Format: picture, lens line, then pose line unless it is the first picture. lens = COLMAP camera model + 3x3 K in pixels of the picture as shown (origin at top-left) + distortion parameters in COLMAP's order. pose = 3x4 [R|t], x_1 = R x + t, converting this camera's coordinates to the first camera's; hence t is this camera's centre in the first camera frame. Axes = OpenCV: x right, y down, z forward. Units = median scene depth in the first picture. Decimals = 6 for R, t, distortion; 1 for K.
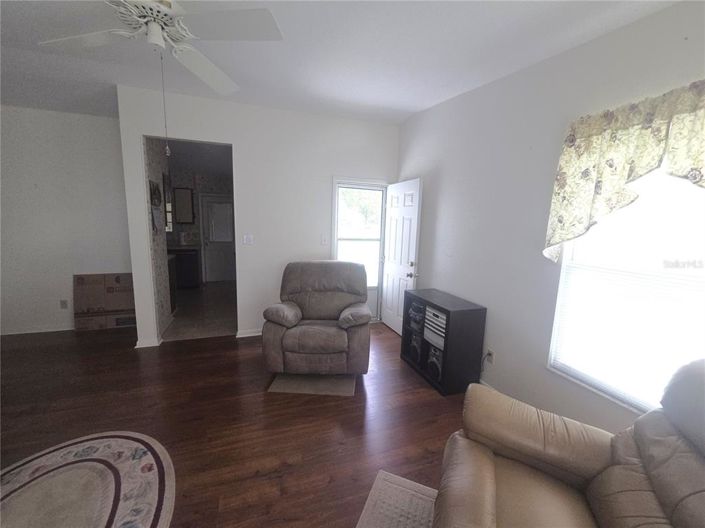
lens RADIAL K [[292.8, 0, 353.9], [0, 292.8, 260.7], [0, 0, 1]] dist [-0.009322, 0.004007]
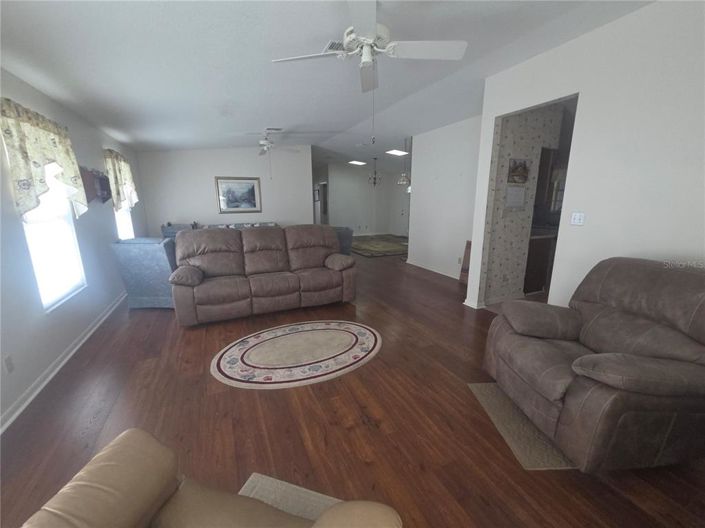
lens RADIAL K [[292.8, 0, 354.4], [0, 292.8, 266.8], [0, 0, 1]] dist [-0.009322, 0.004007]
pose [[0.095379, 0.198006, -0.975549, 0.653611], [-0.129142, 0.974196, 0.185105, -0.029846], [0.987028, 0.108329, 0.118489, 0.715915]]
